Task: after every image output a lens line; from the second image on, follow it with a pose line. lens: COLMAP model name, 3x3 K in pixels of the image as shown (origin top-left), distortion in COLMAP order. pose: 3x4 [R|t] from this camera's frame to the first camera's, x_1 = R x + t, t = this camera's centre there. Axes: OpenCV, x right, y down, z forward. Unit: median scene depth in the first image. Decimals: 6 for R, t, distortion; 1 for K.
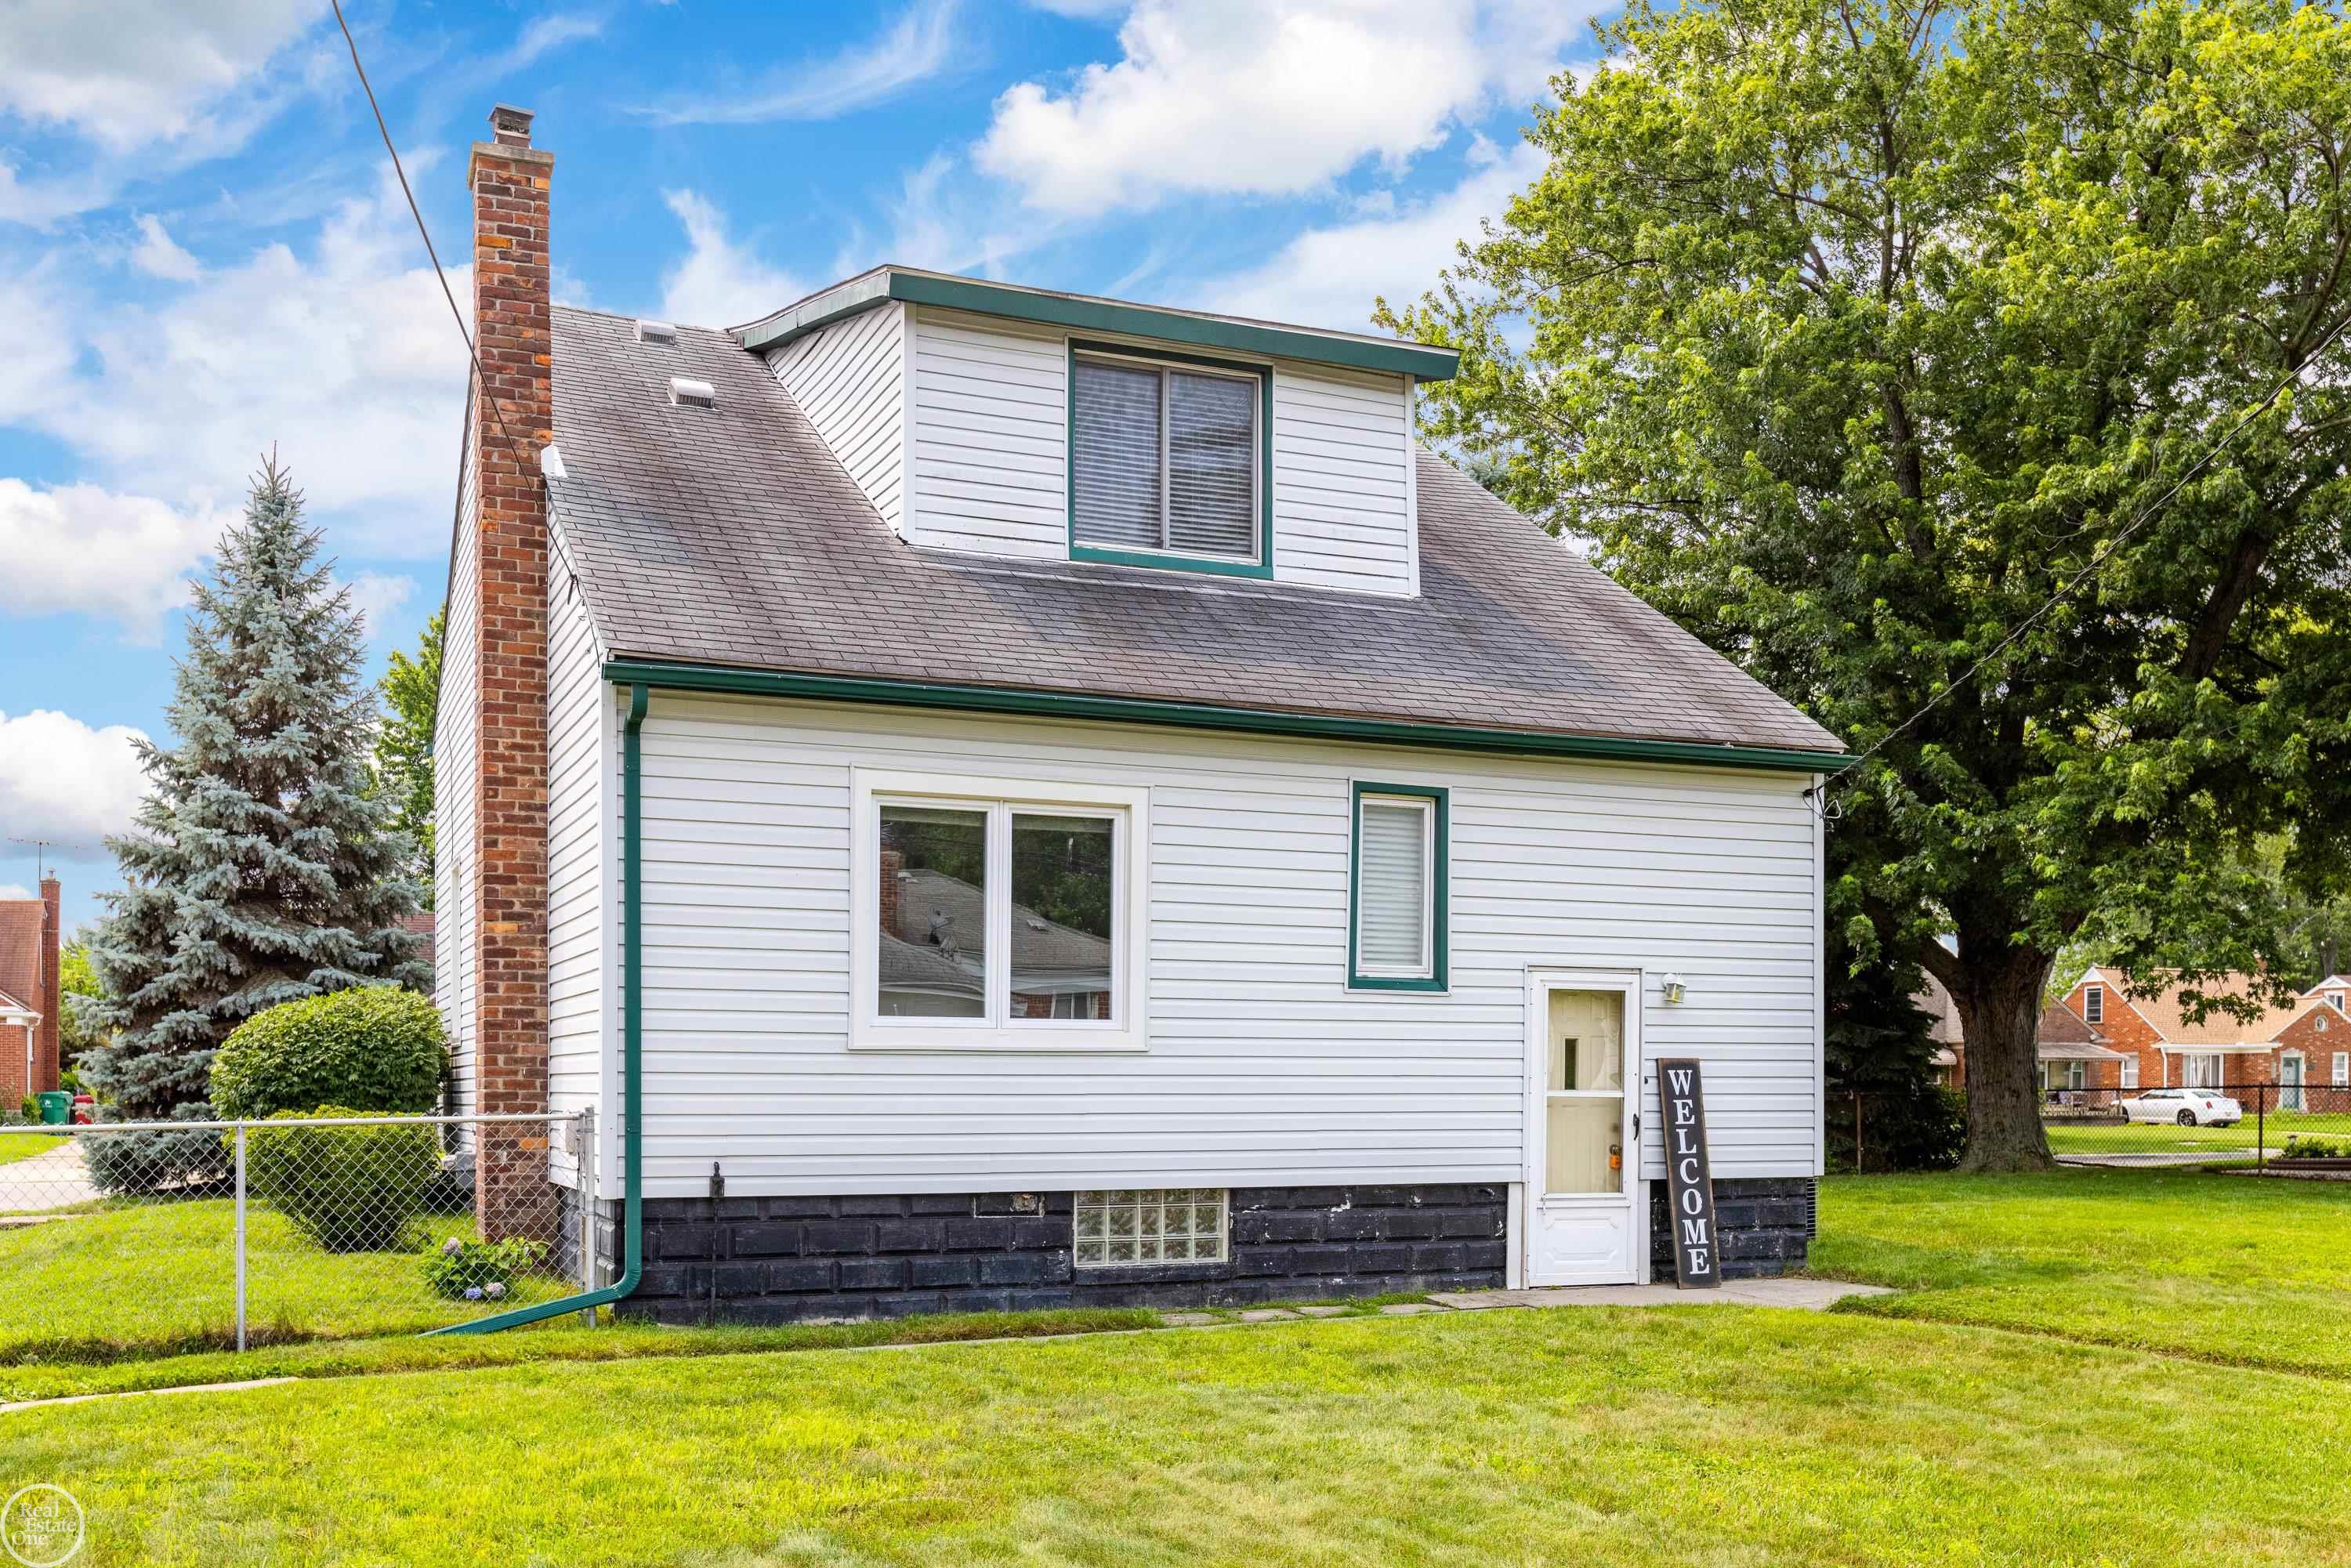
lens RADIAL K [[2153.9, 0, 1175.5], [0, 2153.9, 784.0], [0, 0, 1]] dist [-0.004552, -0.002076]
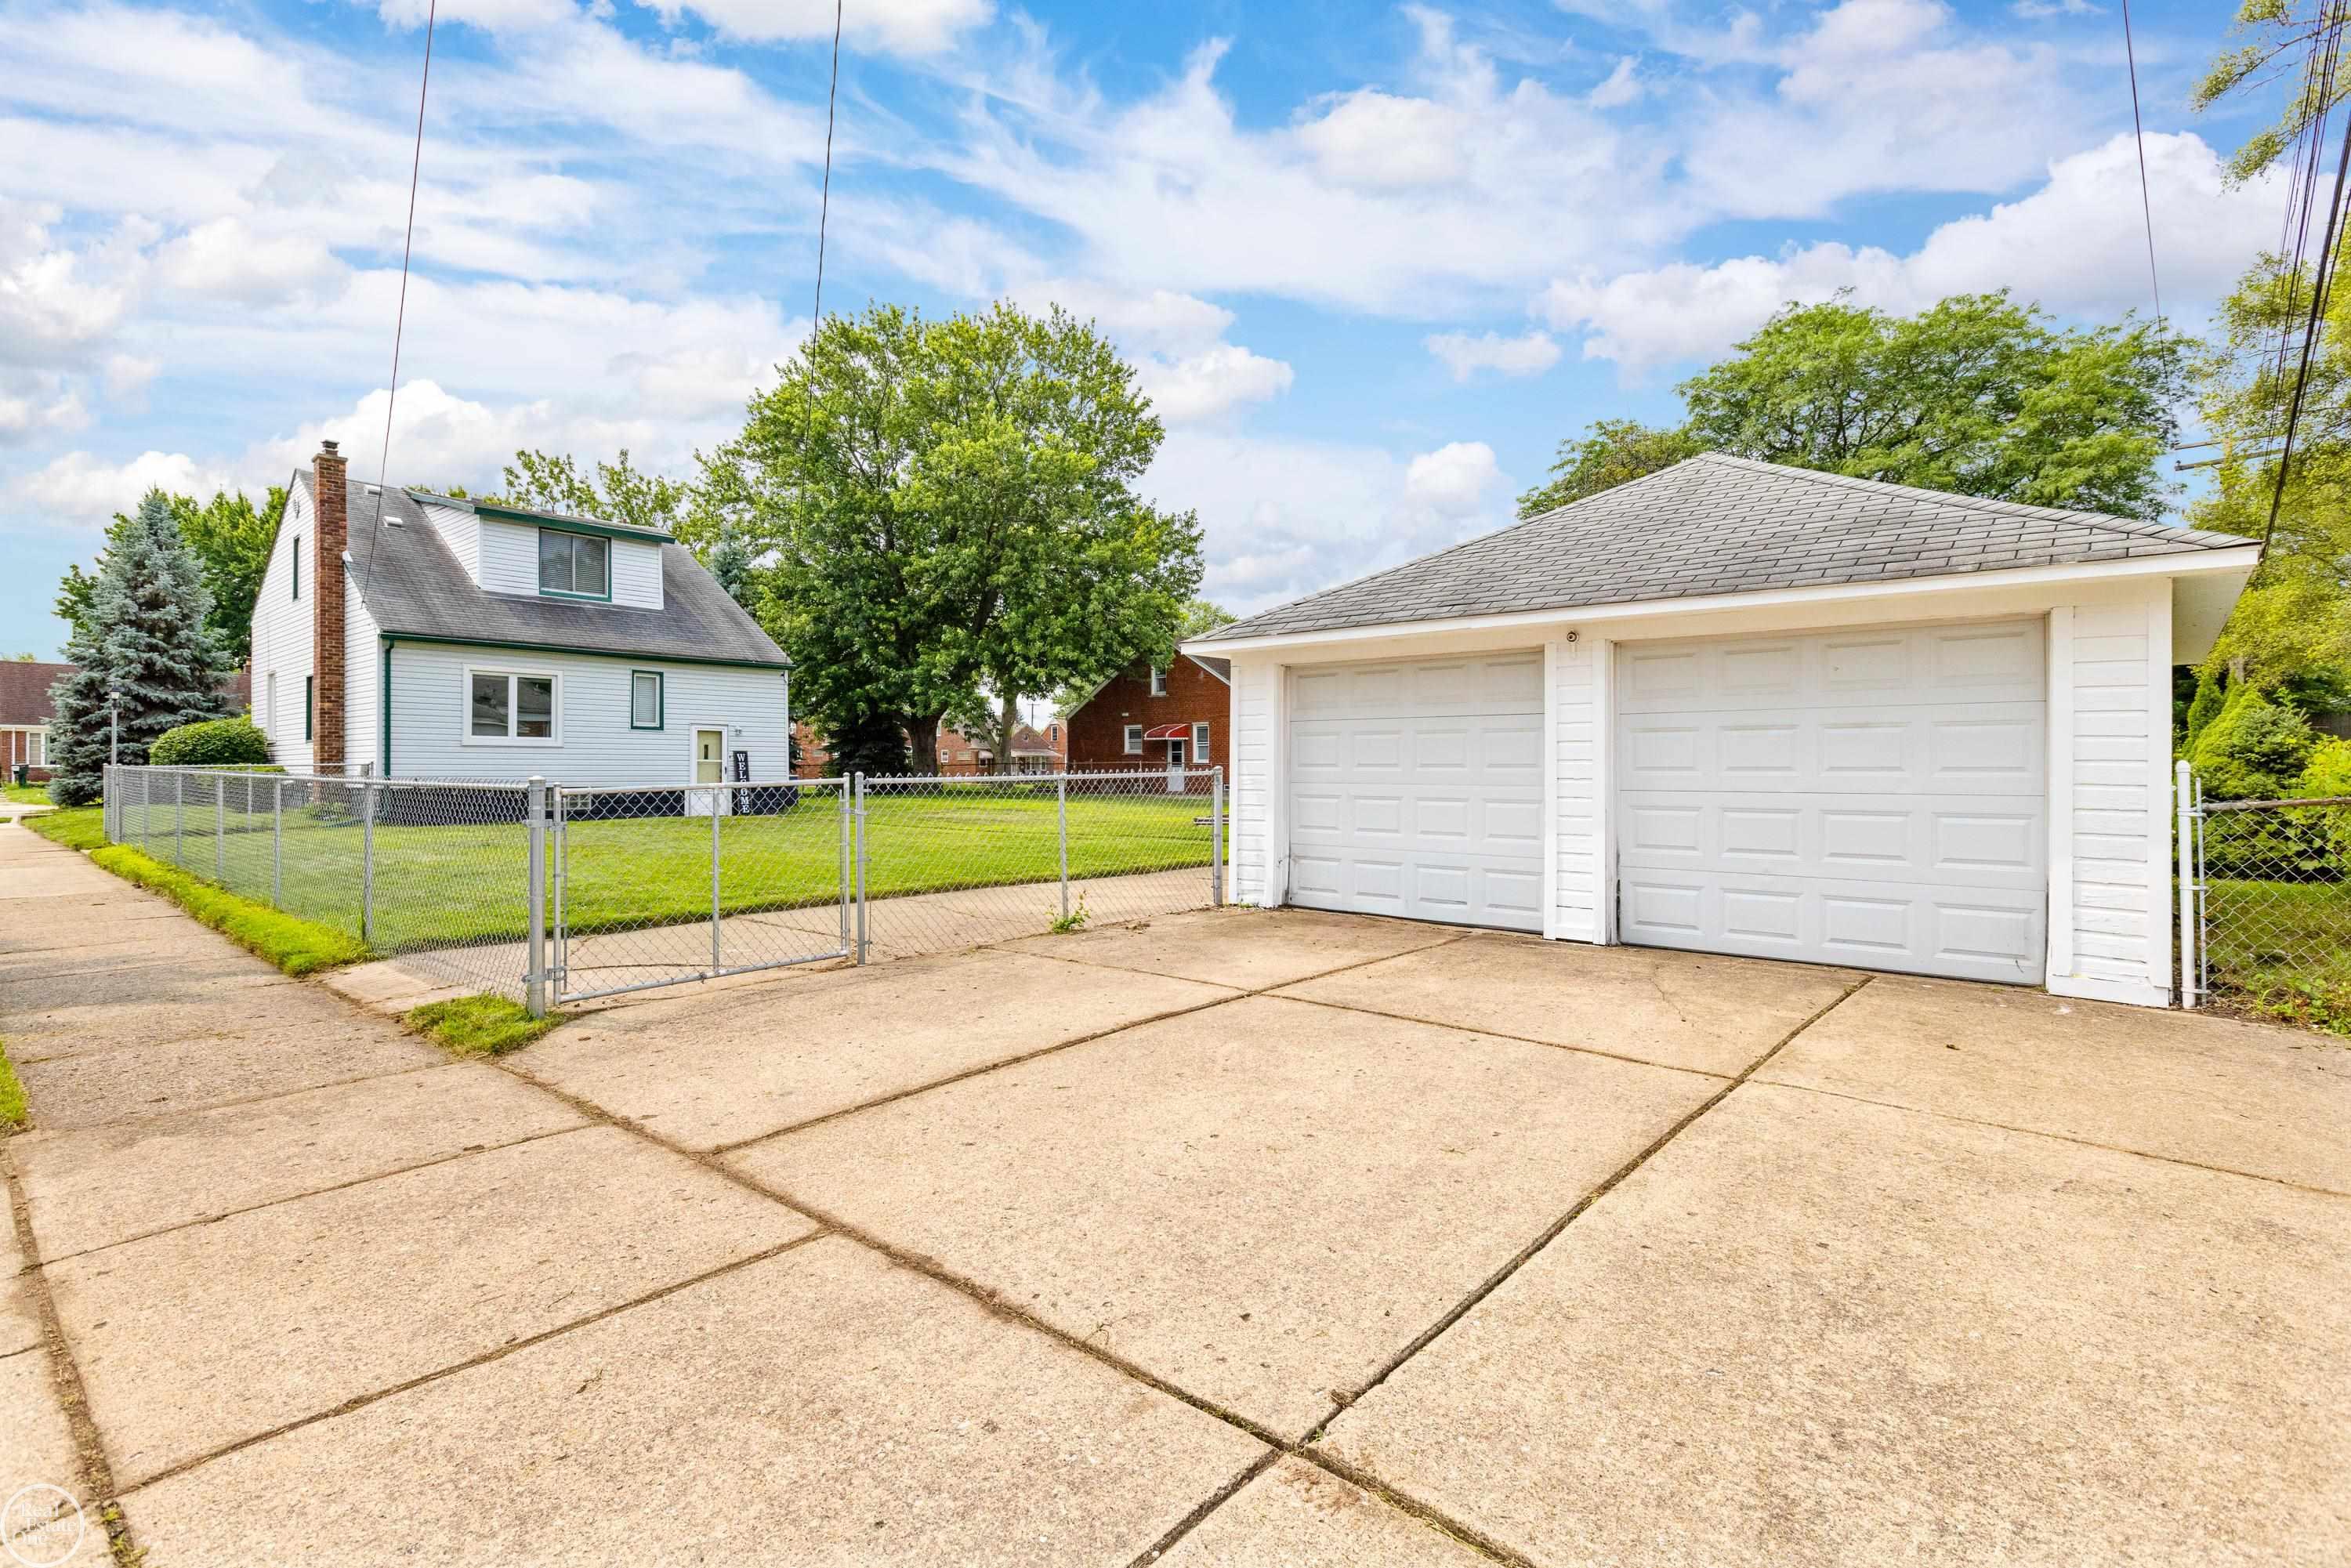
lens RADIAL K [[1143.1, 0, 1176.2], [0, 1143.1, 739.1], [0, 0, 1]] dist [-0.000040, -0.000329]
pose [[0.906573, 0.012367, 0.421869, 0.093637], [-0.060045, 0.993182, 0.099917, -0.115157], [-0.417757, -0.115913, 0.901134, -0.934655]]
